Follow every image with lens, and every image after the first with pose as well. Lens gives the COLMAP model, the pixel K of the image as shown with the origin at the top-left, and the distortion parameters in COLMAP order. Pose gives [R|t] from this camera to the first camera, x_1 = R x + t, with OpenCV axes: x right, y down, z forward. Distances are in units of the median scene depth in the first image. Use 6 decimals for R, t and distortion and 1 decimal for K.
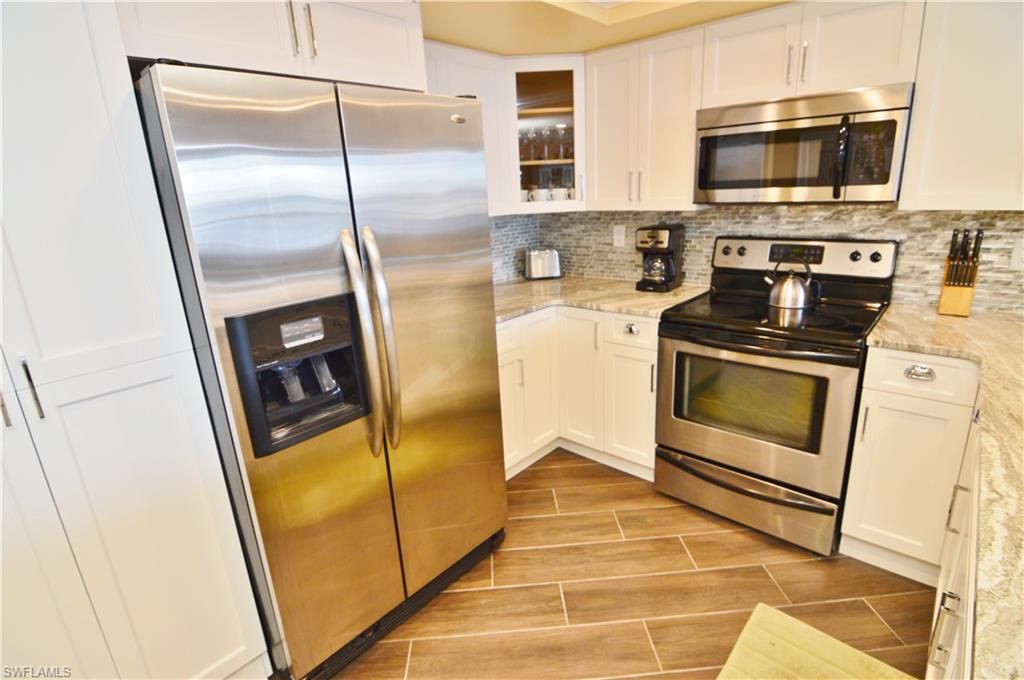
lens RADIAL K [[498.7, 0, 515.3], [0, 498.7, 334.1], [0, 0, 1]] dist [-0.004649, -0.009550]
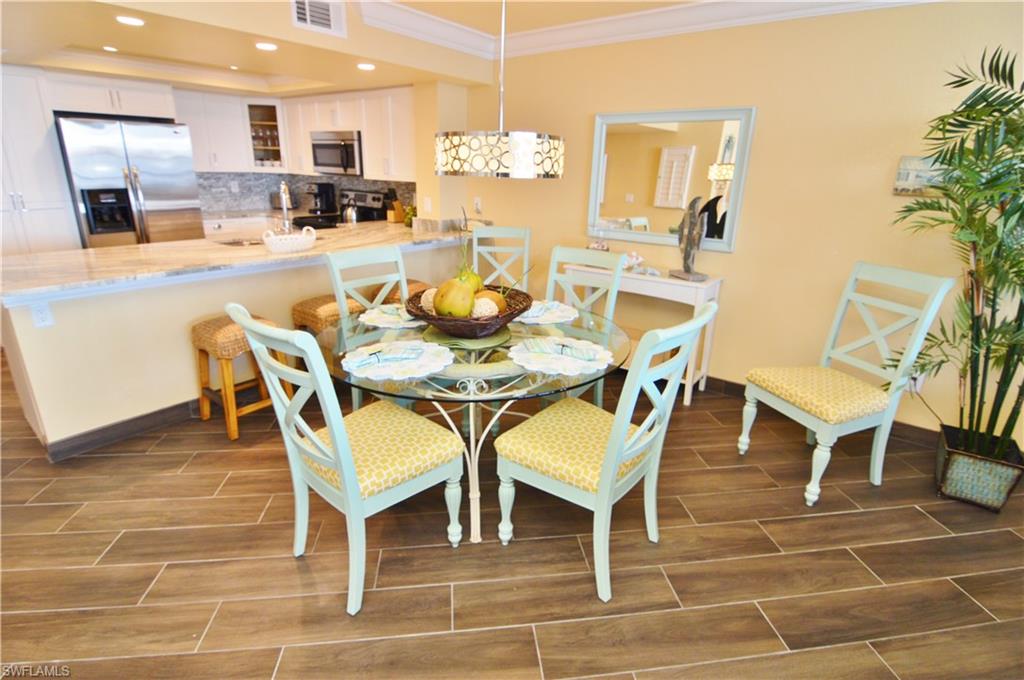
lens RADIAL K [[498.7, 0, 515.3], [0, 498.7, 334.1], [0, 0, 1]] dist [-0.004649, -0.009550]
pose [[0.995224, 0.056503, 0.079600, 1.194918], [-0.059537, 0.997567, 0.036278, 0.360573], [-0.077356, -0.040844, 0.996167, -1.451775]]
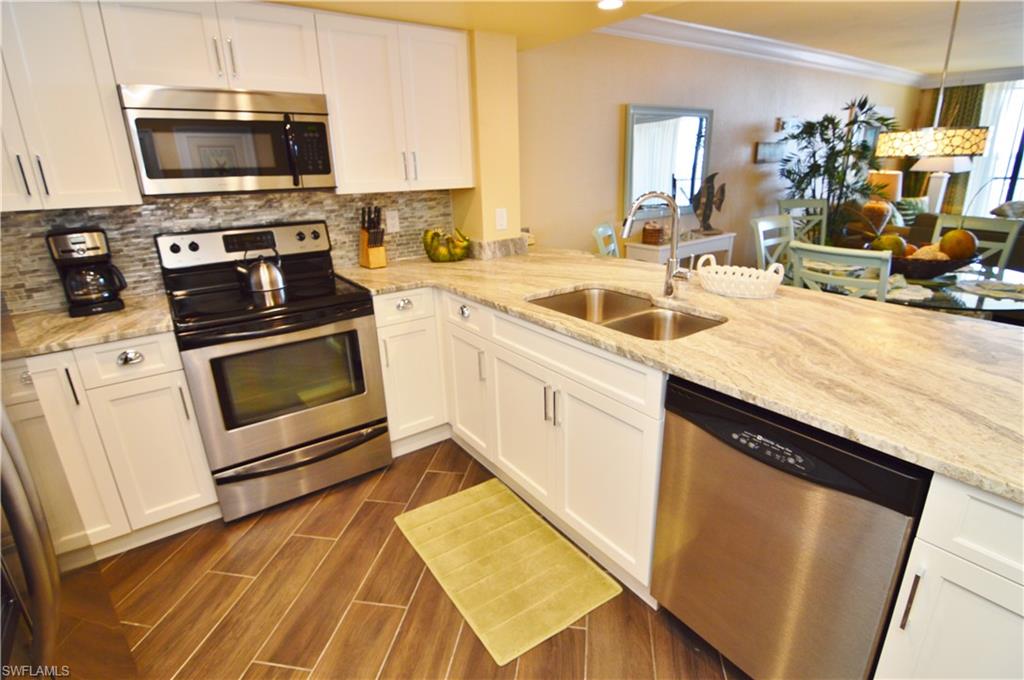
lens RADIAL K [[498.7, 0, 515.3], [0, 498.7, 334.1], [0, 0, 1]] dist [-0.004649, -0.009550]
pose [[0.225800, -0.270451, 0.935880, -0.373651], [0.284498, 0.937117, 0.202168, -0.032739], [-0.931705, 0.220607, 0.288544, 0.229479]]
